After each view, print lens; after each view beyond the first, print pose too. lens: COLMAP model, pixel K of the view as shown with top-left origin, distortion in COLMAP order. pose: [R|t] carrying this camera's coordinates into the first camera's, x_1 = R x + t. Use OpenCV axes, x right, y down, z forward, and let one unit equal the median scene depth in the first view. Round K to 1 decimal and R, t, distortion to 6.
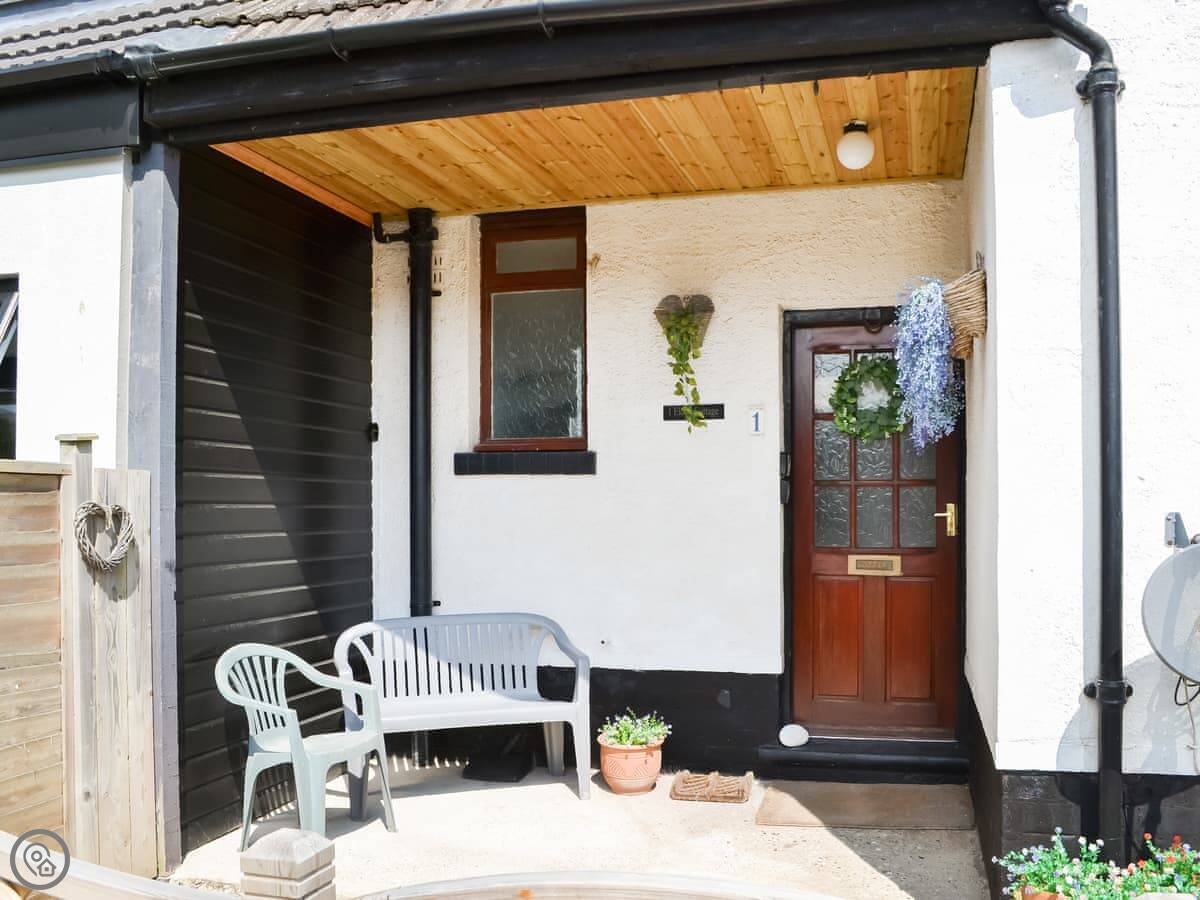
lens RADIAL K [[1017.4, 0, 606.5], [0, 1017.4, 509.4], [0, 0, 1]] dist [-0.093979, 0.001952]
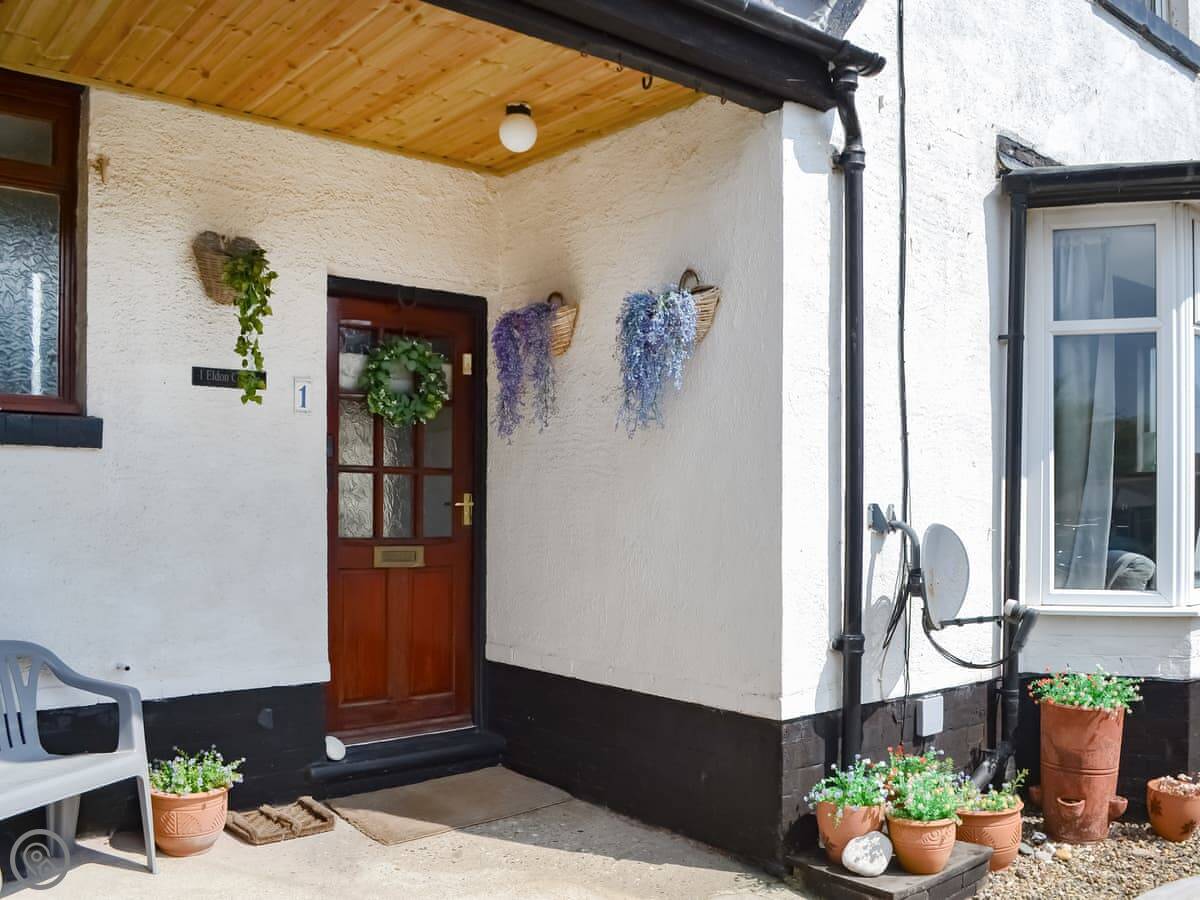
lens RADIAL K [[1067.1, 0, 602.0], [0, 1067.1, 526.2], [0, 0, 1]] dist [-0.087804, 0.002917]
pose [[0.591336, -0.009519, 0.806369, -0.439534], [-0.009736, 0.999773, 0.018942, 0.005574], [-0.806366, -0.019052, 0.591109, 0.255420]]
